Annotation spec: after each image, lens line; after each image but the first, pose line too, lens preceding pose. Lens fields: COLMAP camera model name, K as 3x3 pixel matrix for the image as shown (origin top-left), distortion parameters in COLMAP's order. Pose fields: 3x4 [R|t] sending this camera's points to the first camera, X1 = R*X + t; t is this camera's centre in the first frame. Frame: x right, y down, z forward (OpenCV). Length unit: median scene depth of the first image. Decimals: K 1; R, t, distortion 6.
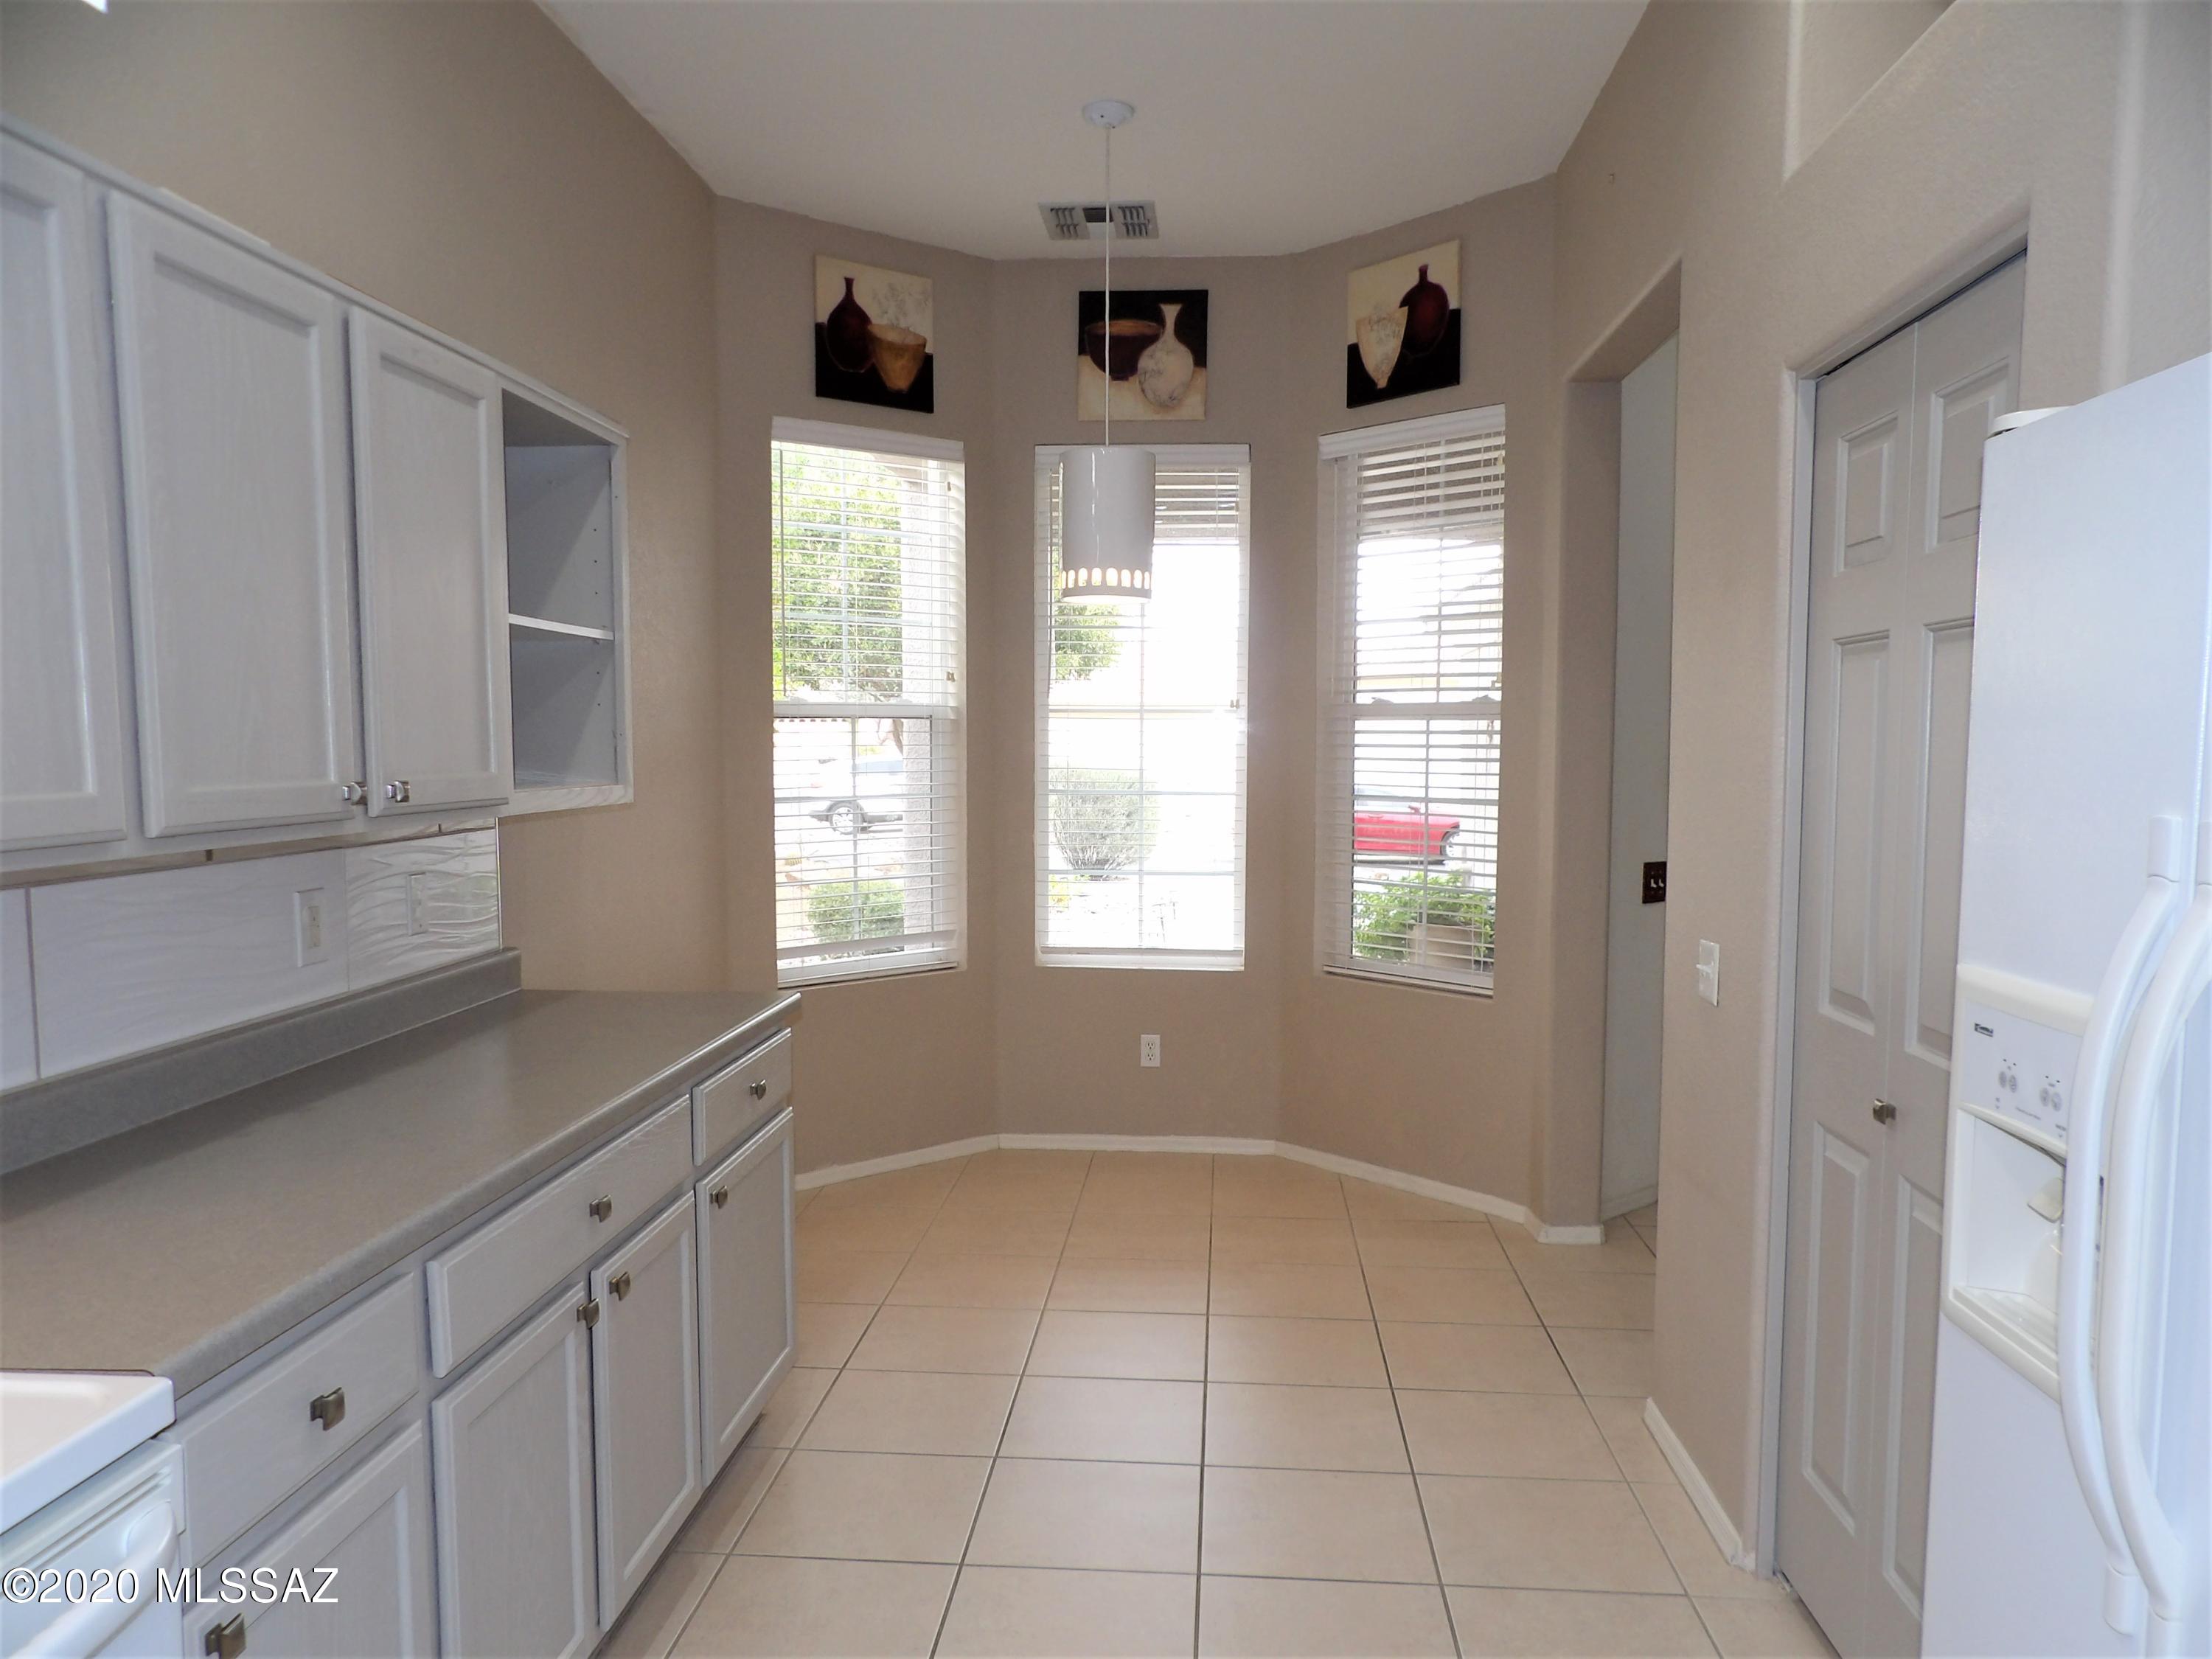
lens RADIAL K [[1589.5, 0, 1106.0], [0, 1589.5, 829.5], [0, 0, 1]] dist [-0.019508, 0.005072]
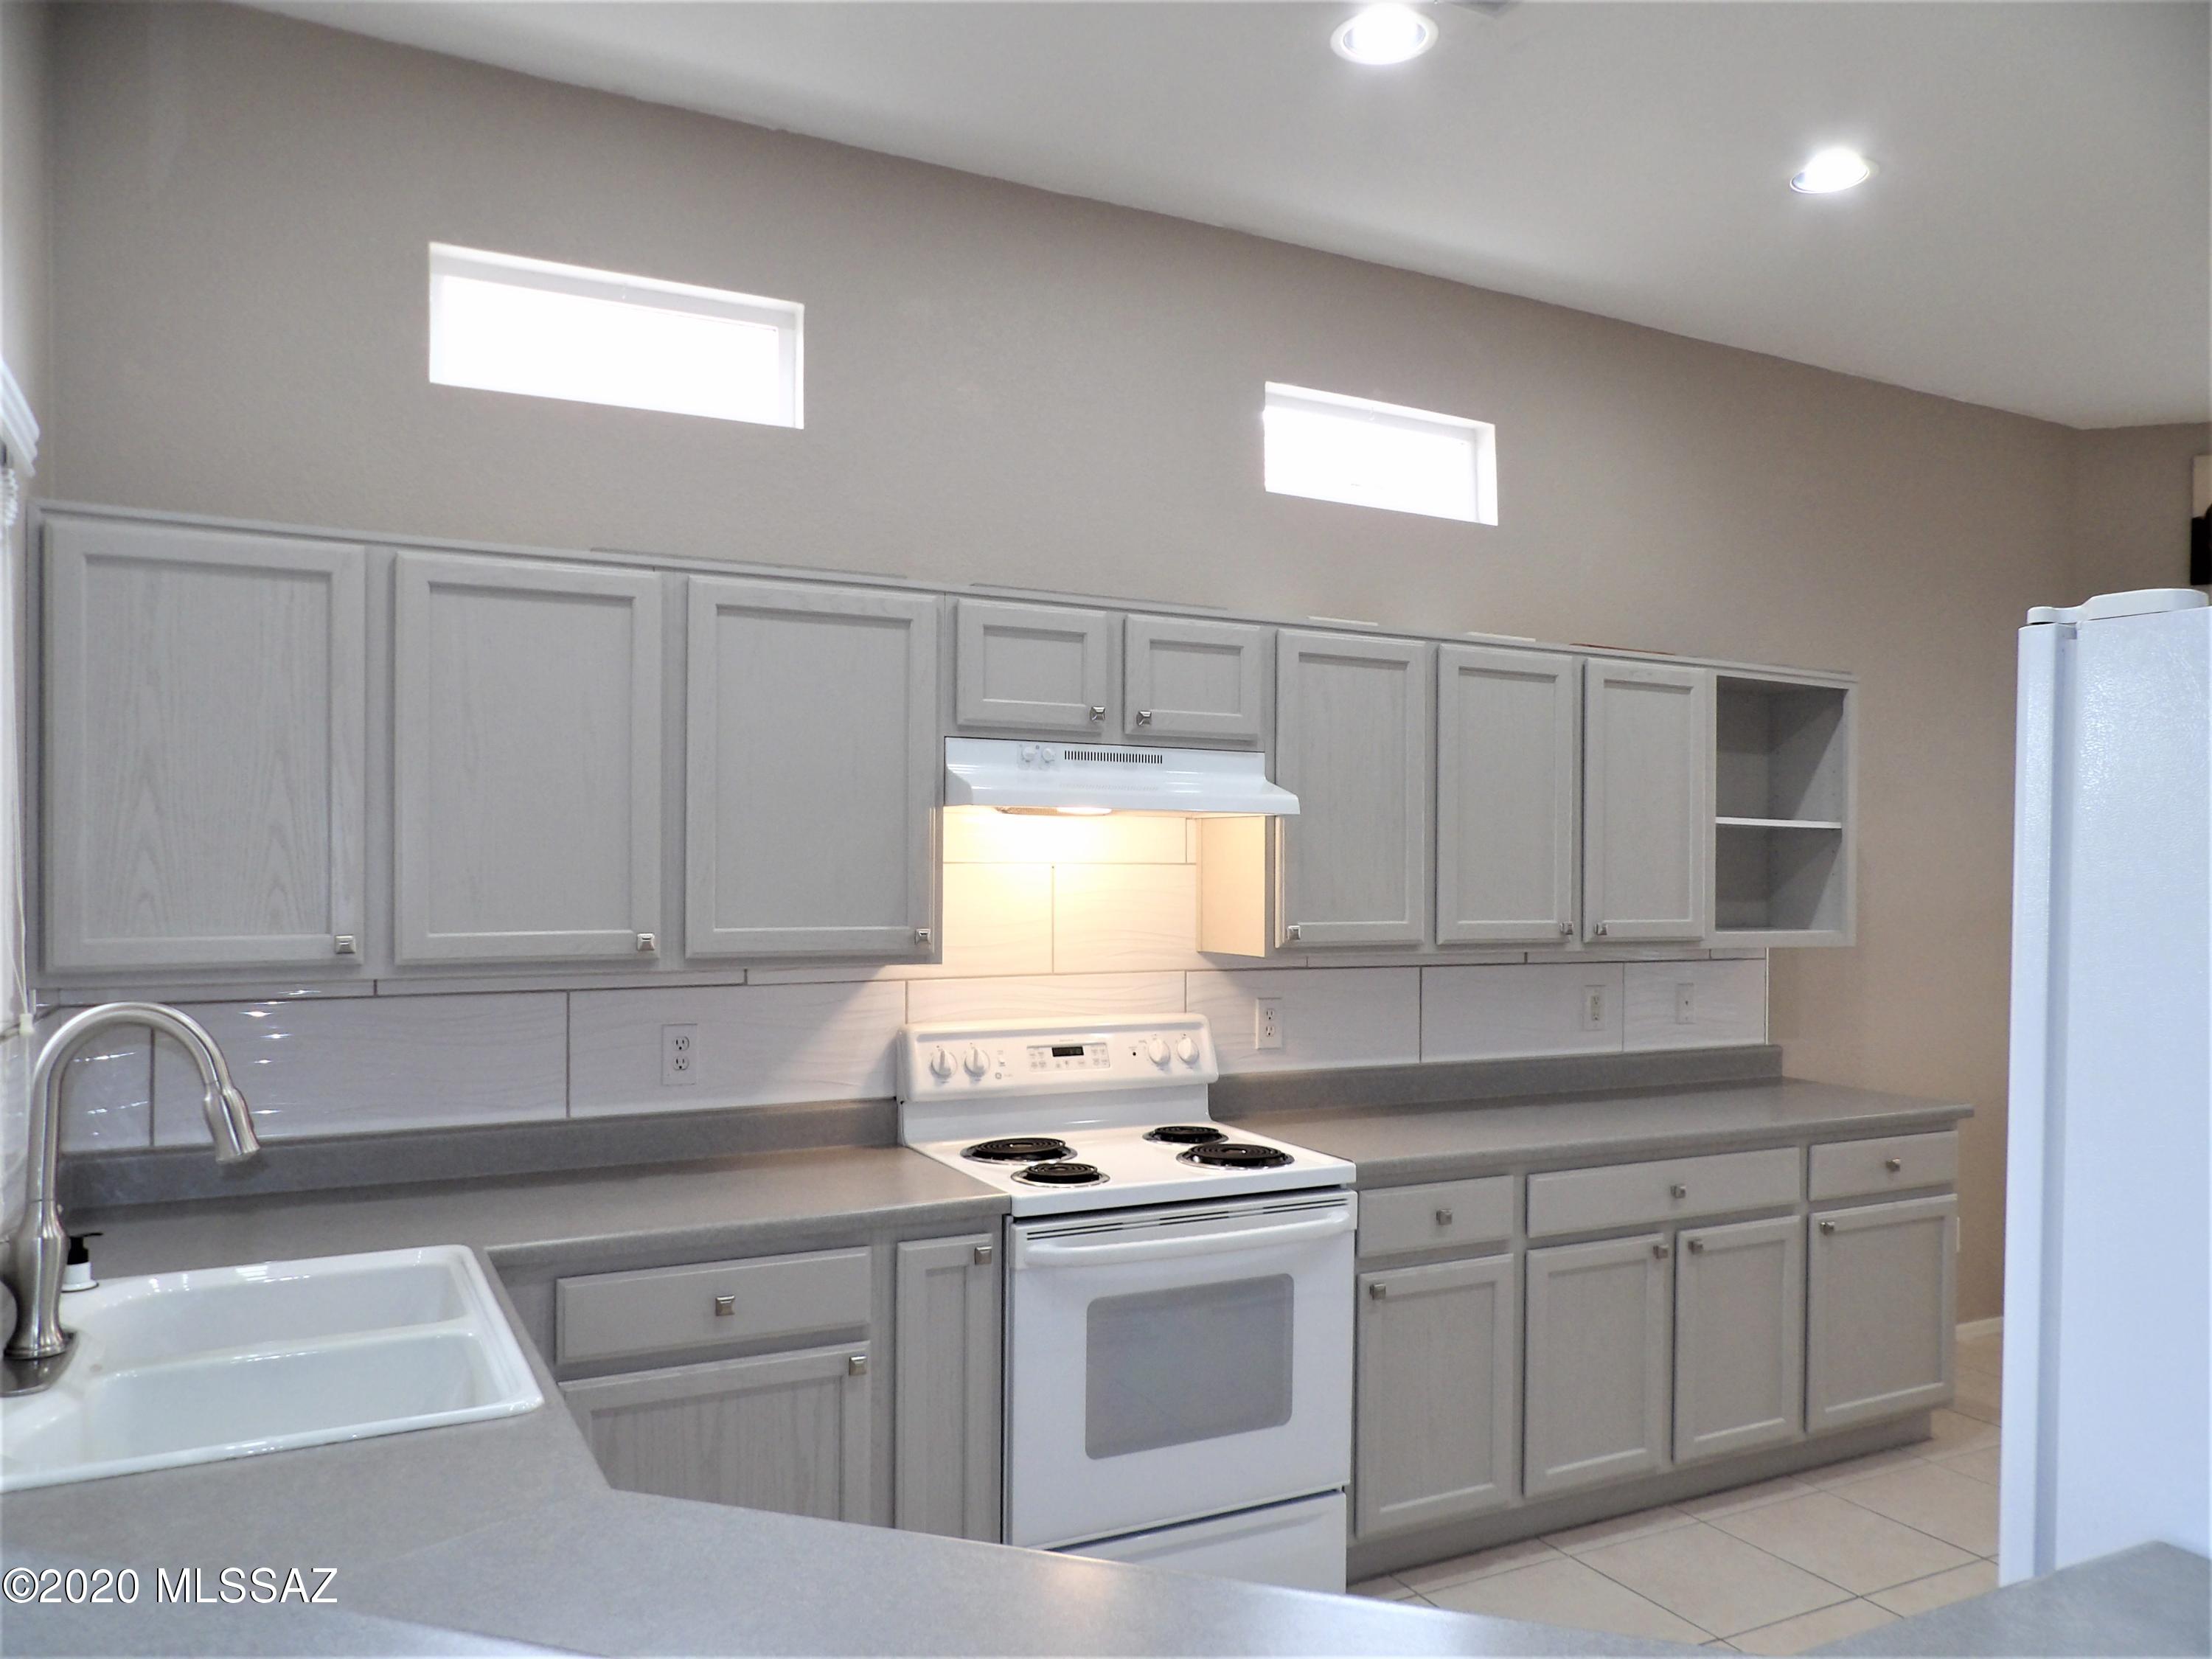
lens RADIAL K [[1589.5, 0, 1106.0], [0, 1589.5, 829.5], [0, 0, 1]] dist [-0.019508, 0.005072]
pose [[0.533062, 0.004394, -0.846065, 0.733185], [-0.071819, 0.996612, -0.040074, -0.024886], [0.843023, 0.082126, 0.531572, -0.387122]]
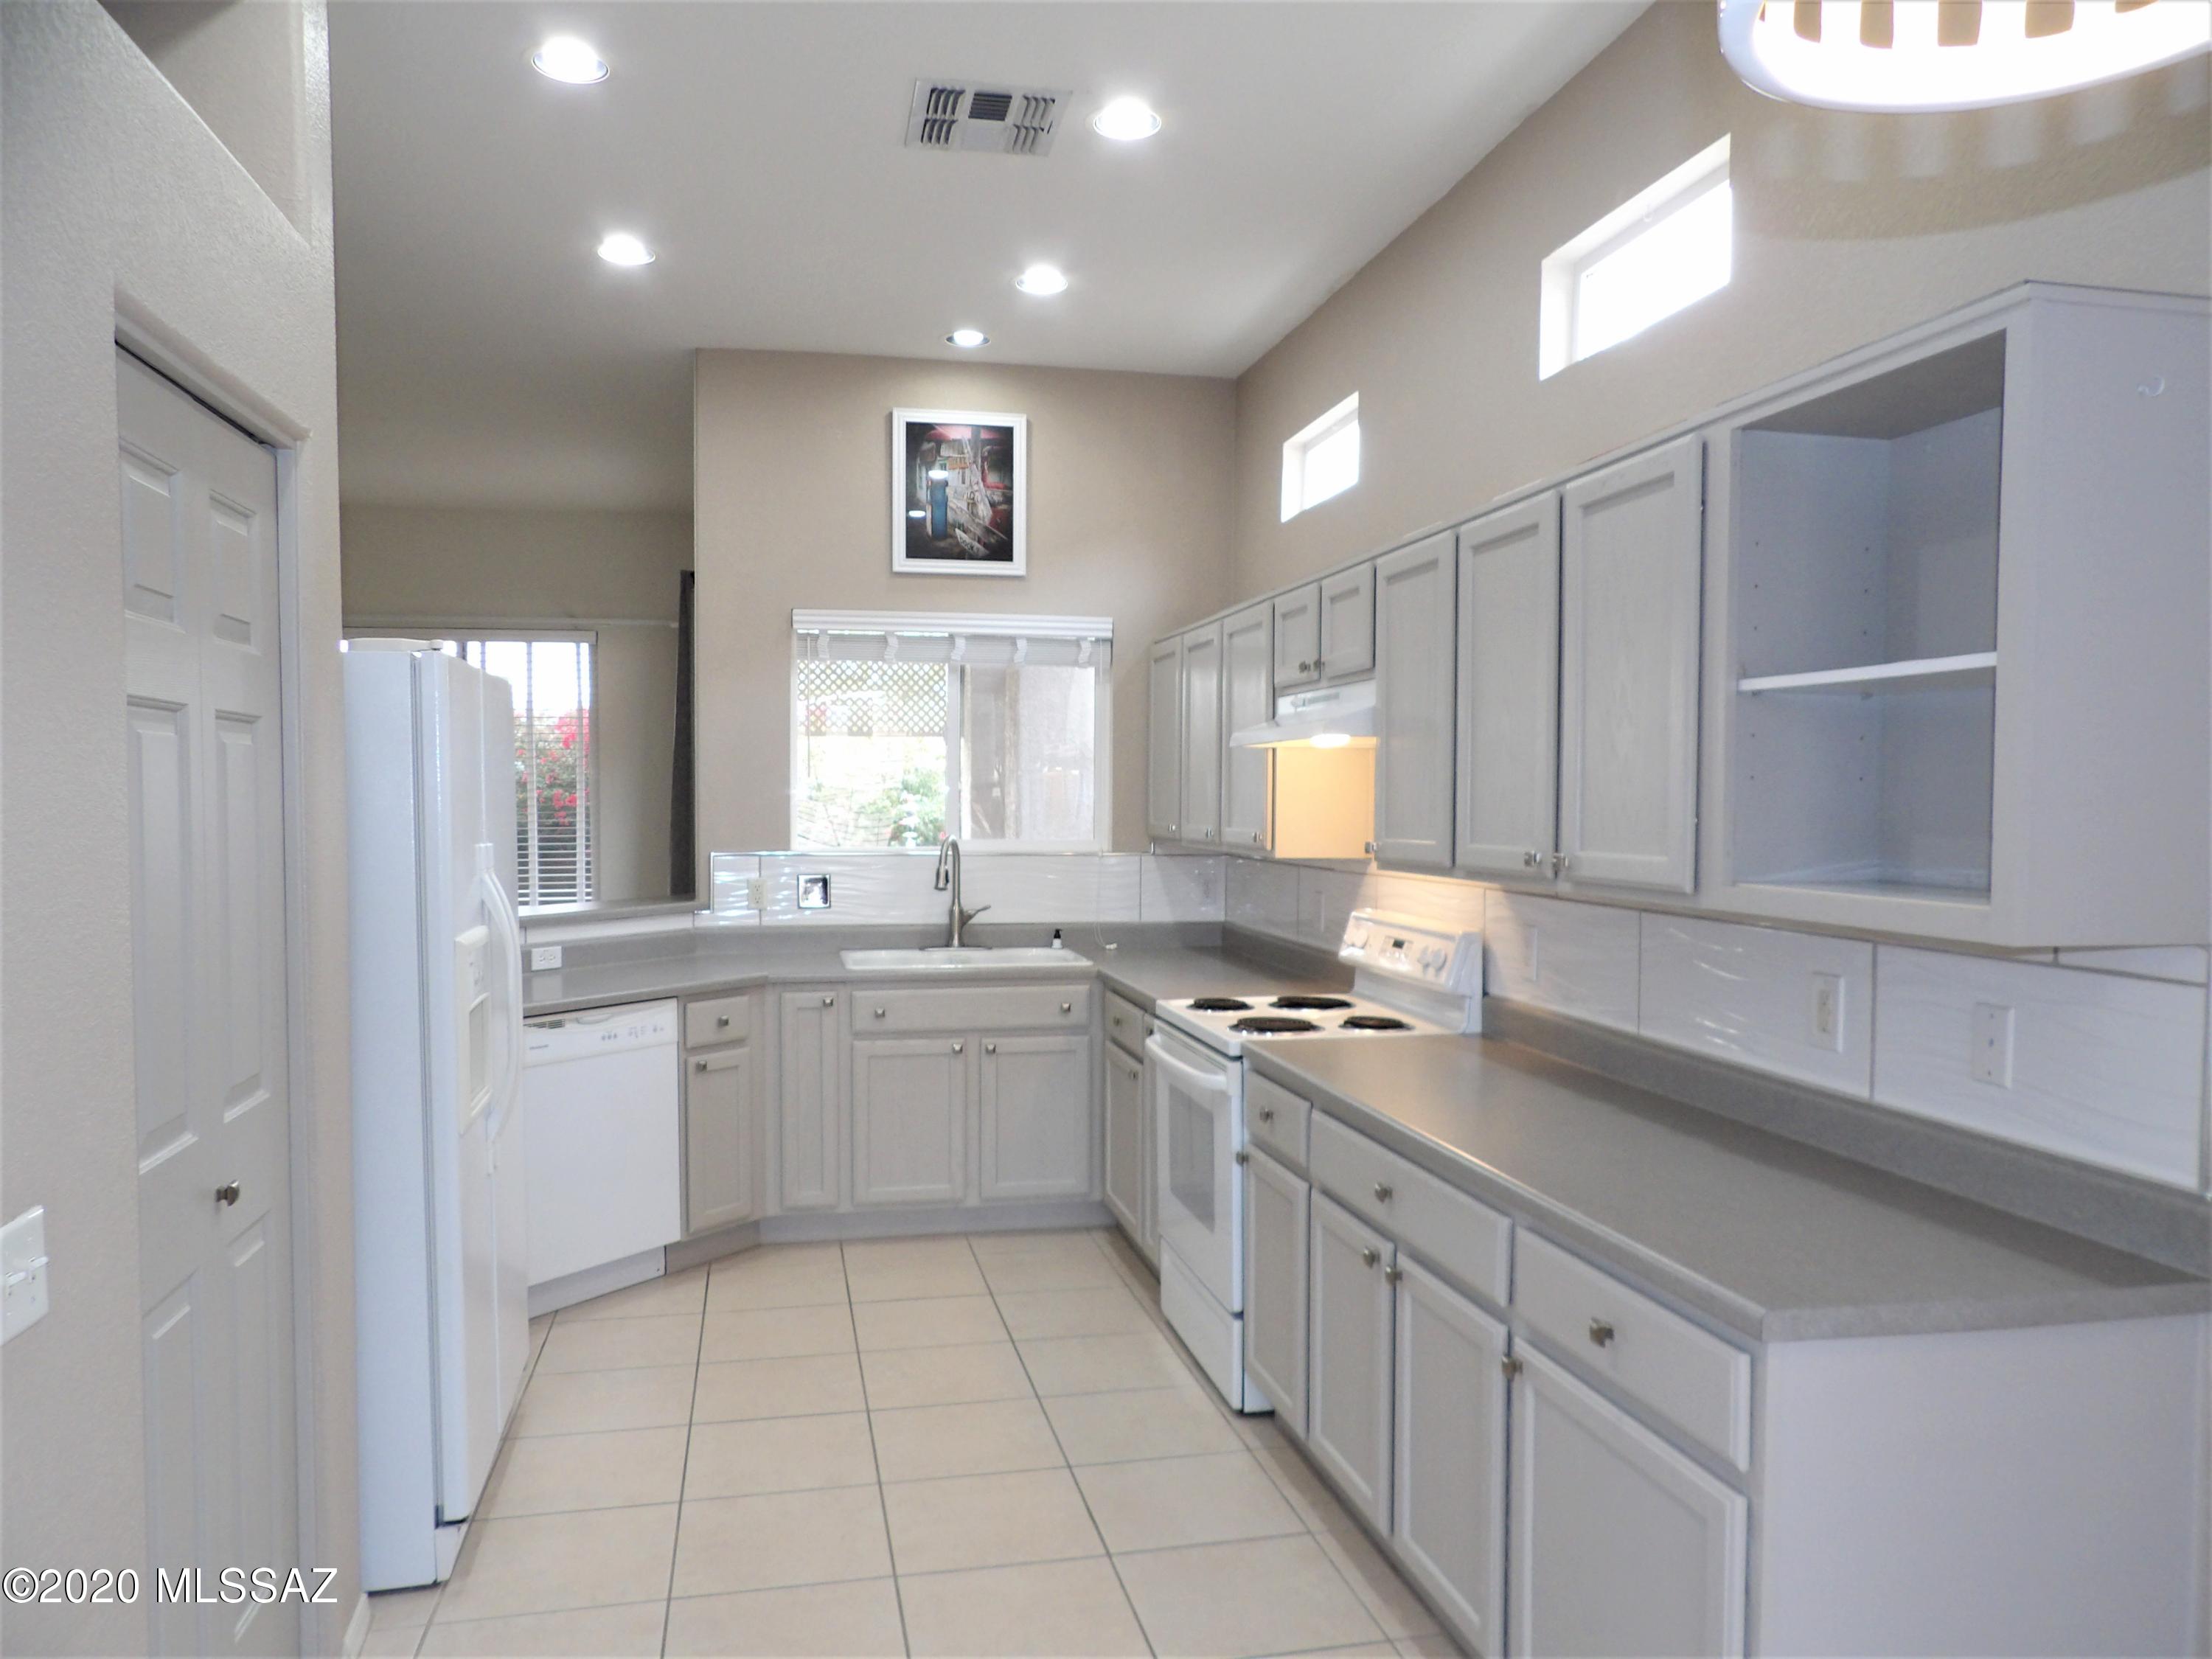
lens RADIAL K [[1589.5, 0, 1106.0], [0, 1589.5, 829.5], [0, 0, 1]] dist [-0.019508, 0.005072]
pose [[-0.955918, -0.008984, -0.293495, 0.257922], [-0.033465, 0.996353, 0.078496, -0.133980], [0.291719, 0.084858, -0.952732, 2.098376]]
